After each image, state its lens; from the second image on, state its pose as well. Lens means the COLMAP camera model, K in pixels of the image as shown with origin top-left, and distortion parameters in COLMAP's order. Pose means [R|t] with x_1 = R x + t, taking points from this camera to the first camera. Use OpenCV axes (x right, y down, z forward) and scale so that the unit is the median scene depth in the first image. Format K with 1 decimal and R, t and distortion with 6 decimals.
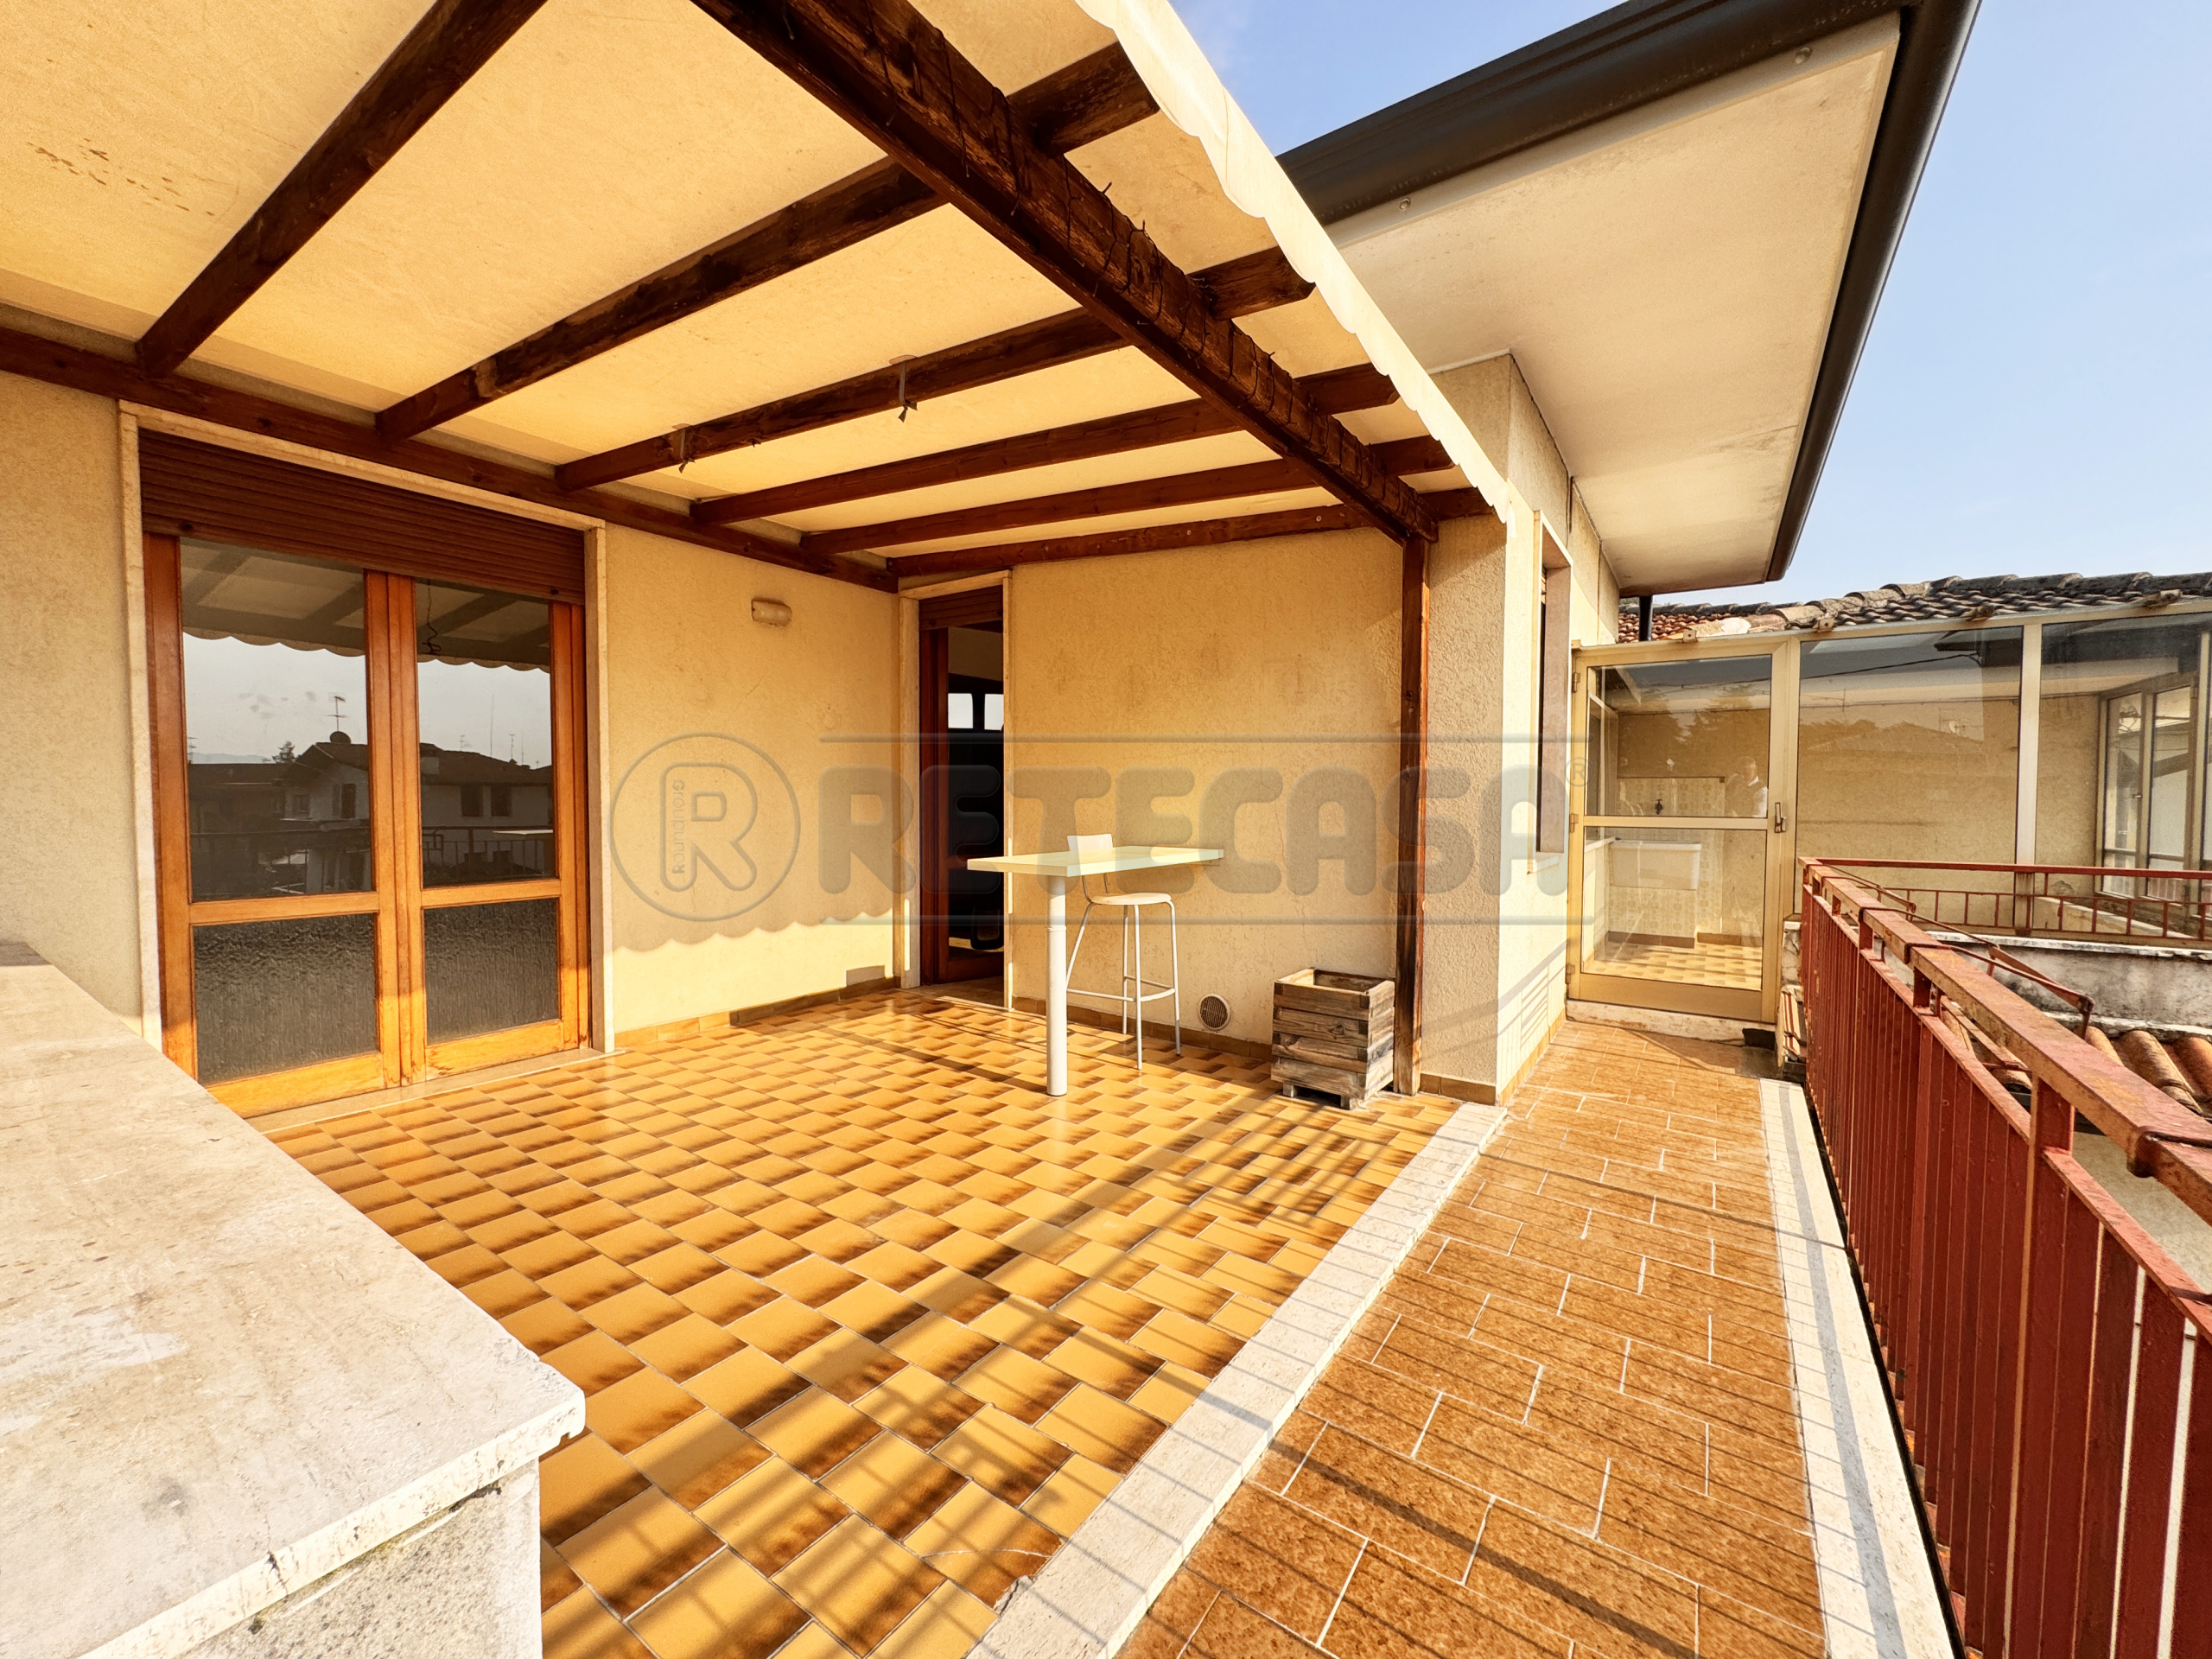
lens RADIAL K [[901.1, 0, 1109.2], [0, 901.1, 821.3], [0, 0, 1]] dist [-0.006386, 0.001899]
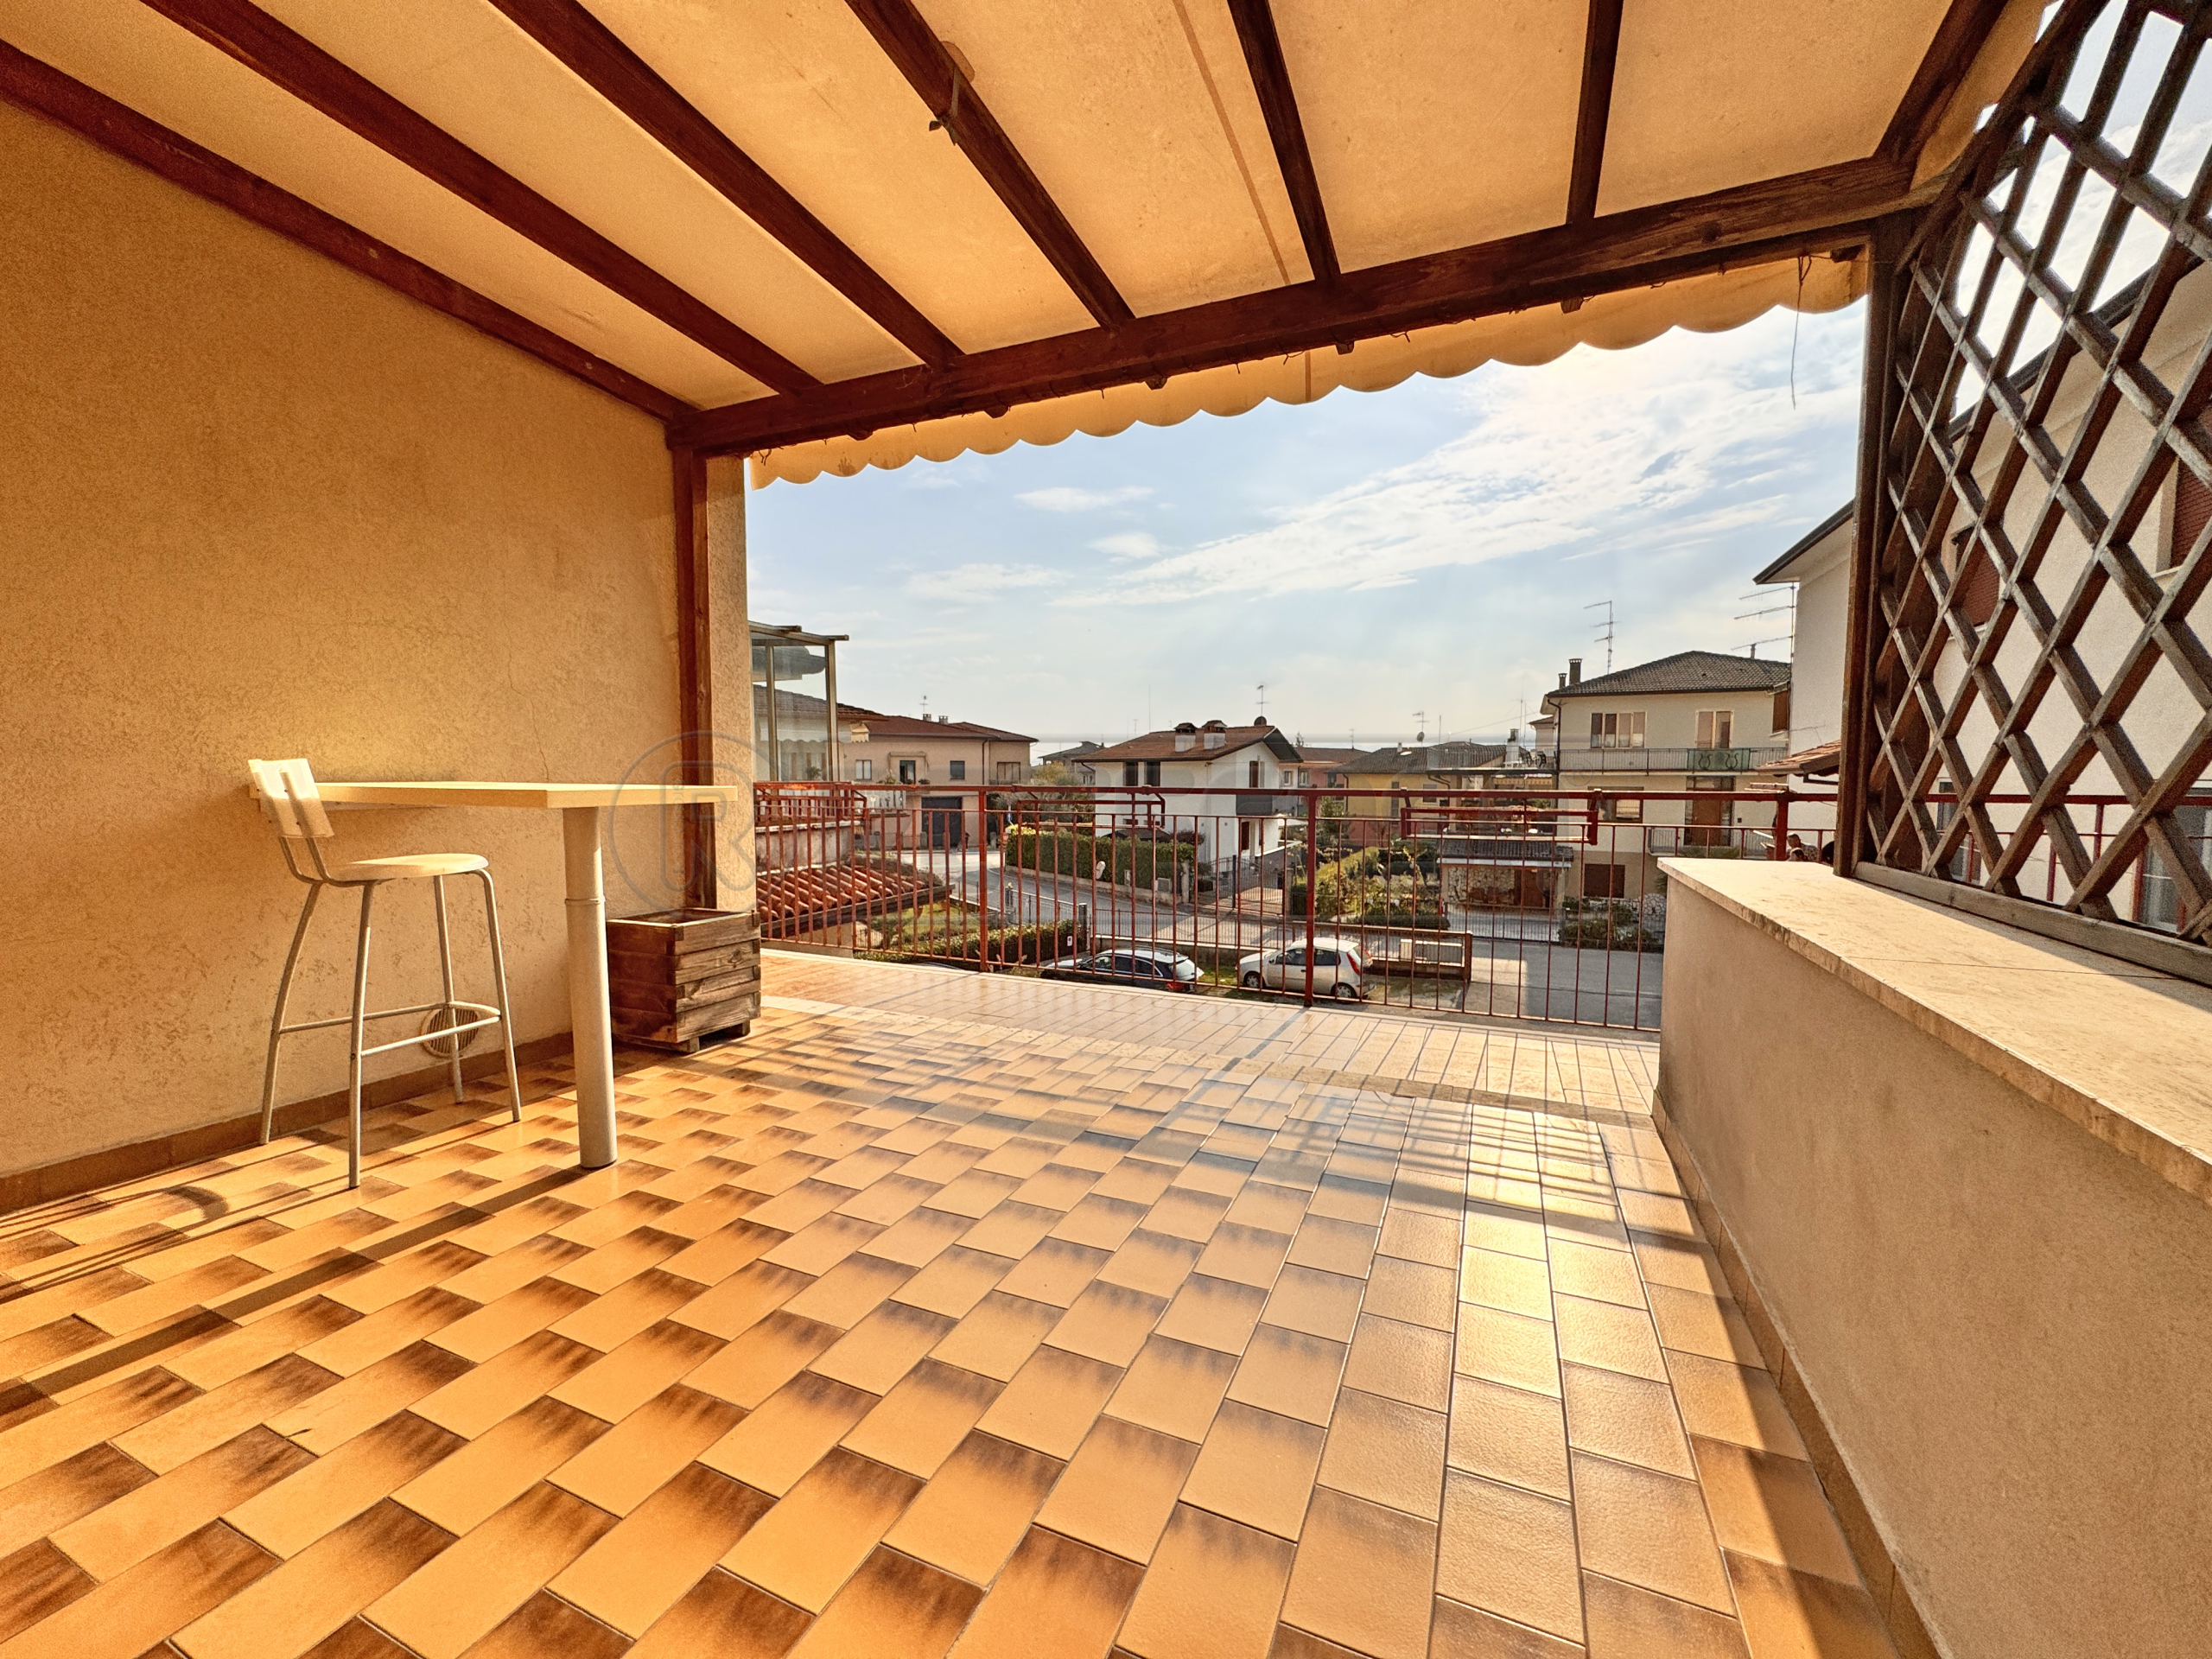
lens RADIAL K [[901.1, 0, 1103.4], [0, 901.1, 843.9], [0, 0, 1]] dist [-0.006386, 0.001899]
pose [[-0.197795, -0.083710, 0.976662, -0.754190], [0.025202, 0.995583, 0.090436, 0.034580], [-0.979919, 0.042501, -0.194812, 0.802990]]
